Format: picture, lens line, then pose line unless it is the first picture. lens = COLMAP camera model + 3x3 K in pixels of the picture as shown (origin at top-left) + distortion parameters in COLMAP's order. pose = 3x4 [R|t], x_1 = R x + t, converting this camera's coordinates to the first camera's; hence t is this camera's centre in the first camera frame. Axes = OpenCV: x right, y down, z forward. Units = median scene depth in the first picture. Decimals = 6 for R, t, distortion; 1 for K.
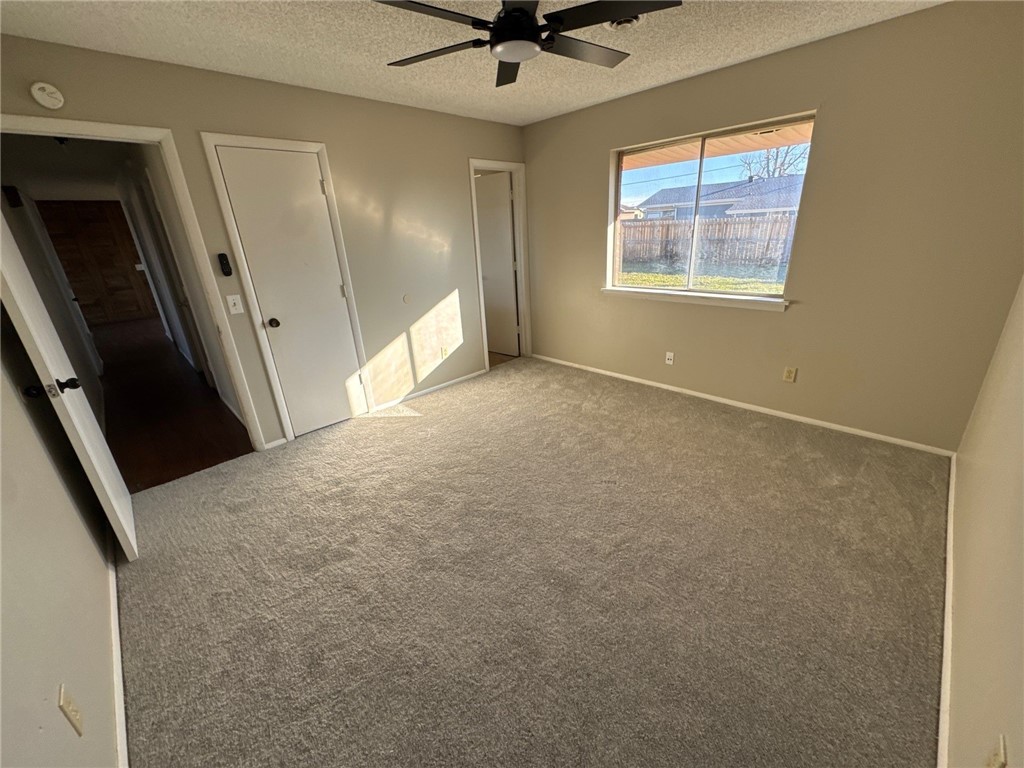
lens RADIAL K [[409.4, 0, 512.0], [0, 409.4, 384.0], [0, 0, 1]] dist [0.012532, 0.000016]
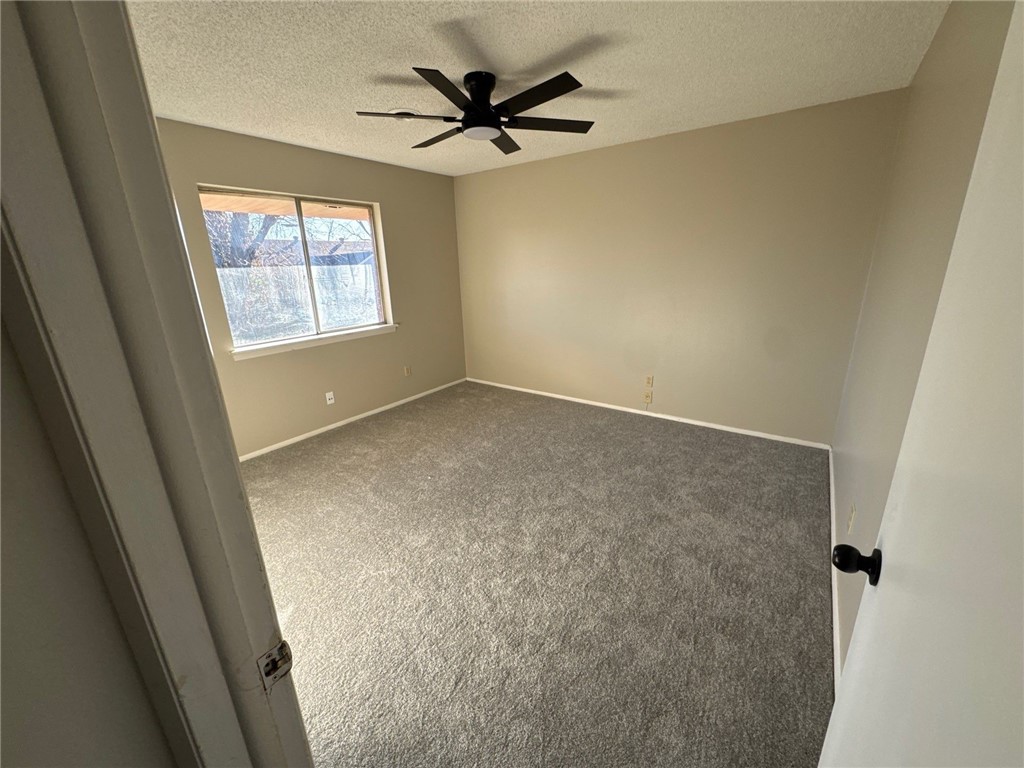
lens RADIAL K [[409.4, 0, 512.0], [0, 409.4, 384.0], [0, 0, 1]] dist [0.012532, 0.000016]
pose [[-0.164427, -0.232969, 0.958483, -0.832879], [0.382753, 0.880501, 0.279676, -0.255244], [-0.909101, 0.412848, -0.055609, 0.764116]]
